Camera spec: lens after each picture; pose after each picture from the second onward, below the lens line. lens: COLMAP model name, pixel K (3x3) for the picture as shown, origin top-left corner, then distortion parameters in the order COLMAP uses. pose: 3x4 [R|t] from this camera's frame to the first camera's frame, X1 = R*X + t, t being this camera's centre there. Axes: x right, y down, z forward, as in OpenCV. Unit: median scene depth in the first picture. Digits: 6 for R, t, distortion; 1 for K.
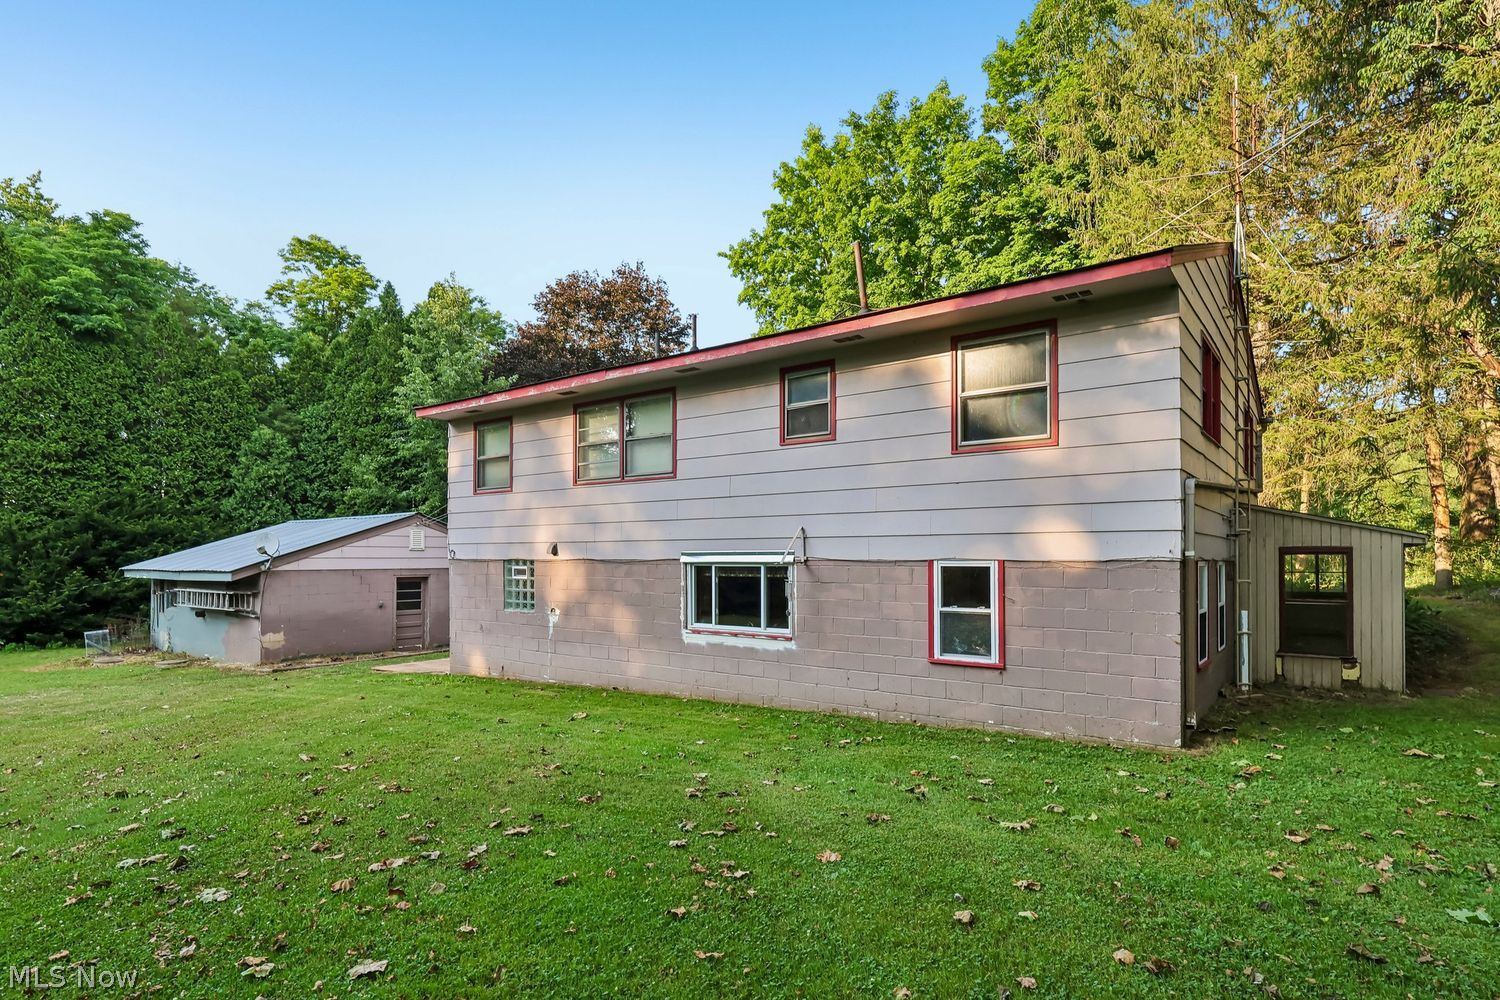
lens RADIAL K [[798.8, 0, 746.0], [0, 798.8, 547.6], [0, 0, 1]] dist [0.001254, -0.000366]
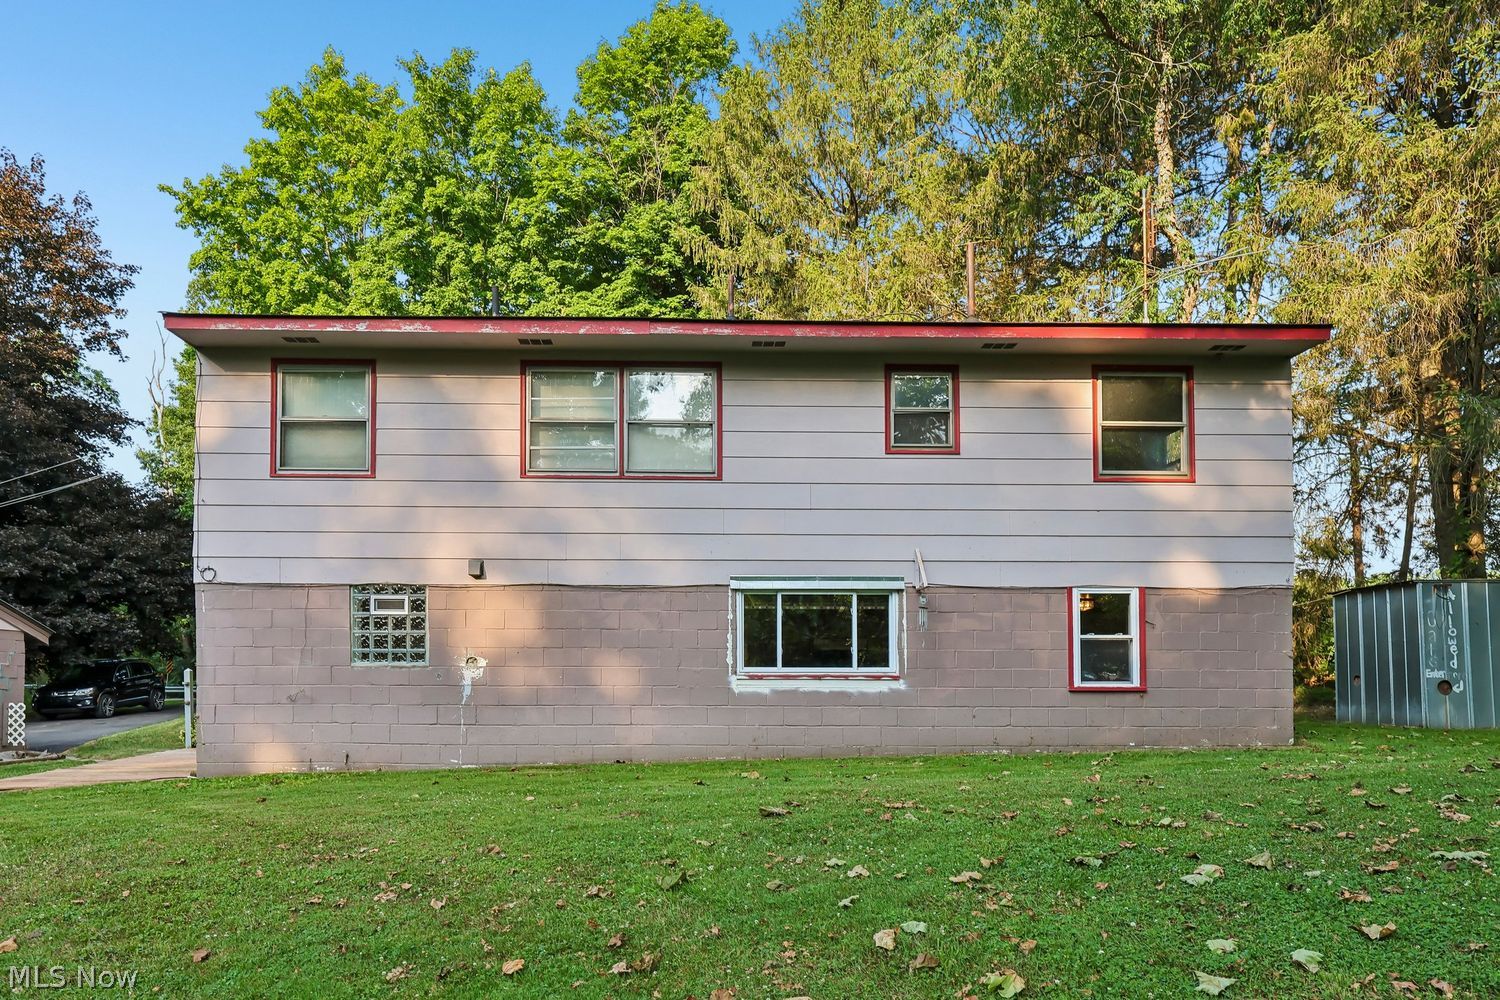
lens RADIAL K [[975.4, 0, 746.7], [0, 975.4, 649.1], [0, 0, 1]] dist [0.003064, 0.000202]
pose [[0.778119, 0.013172, 0.627979, -0.666039], [-0.009771, 0.999913, -0.008866, 0.085322], [-0.628041, 0.000763, 0.778180, 0.253458]]
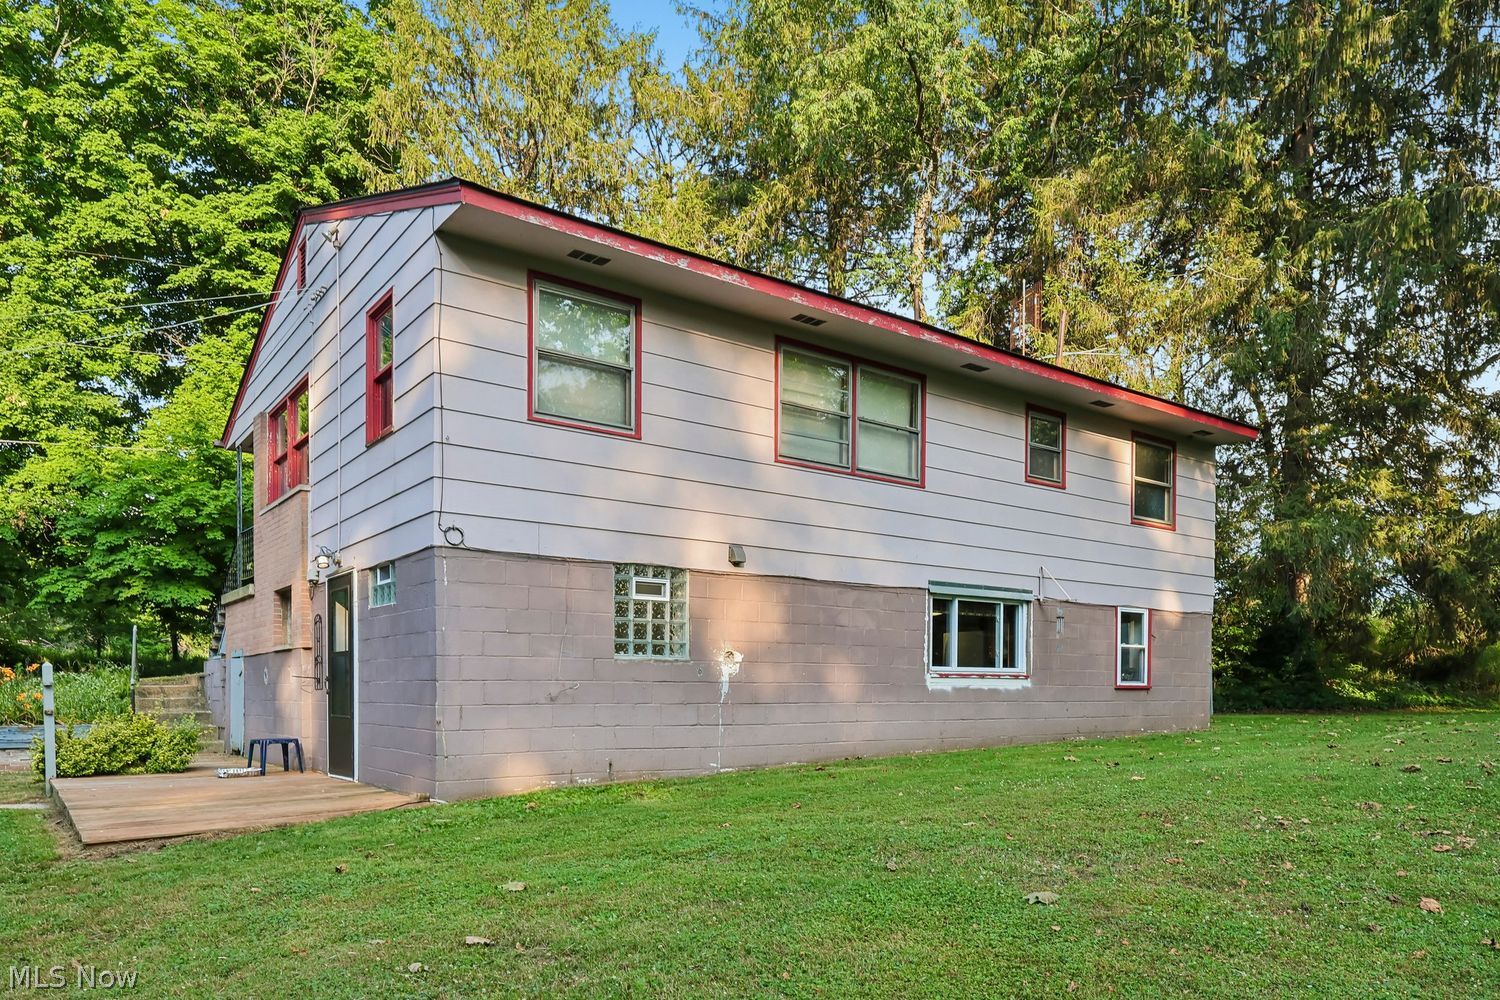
lens RADIAL K [[1000.3, 0, 749.9], [0, 1000.3, 696.5], [0, 0, 1]] dist [-0.000057, 0.002546]
pose [[0.277434, -0.009832, 0.960695, -1.129838], [-0.017031, 0.999740, 0.015149, 0.113702], [-0.960594, -0.020564, 0.277194, 0.891914]]
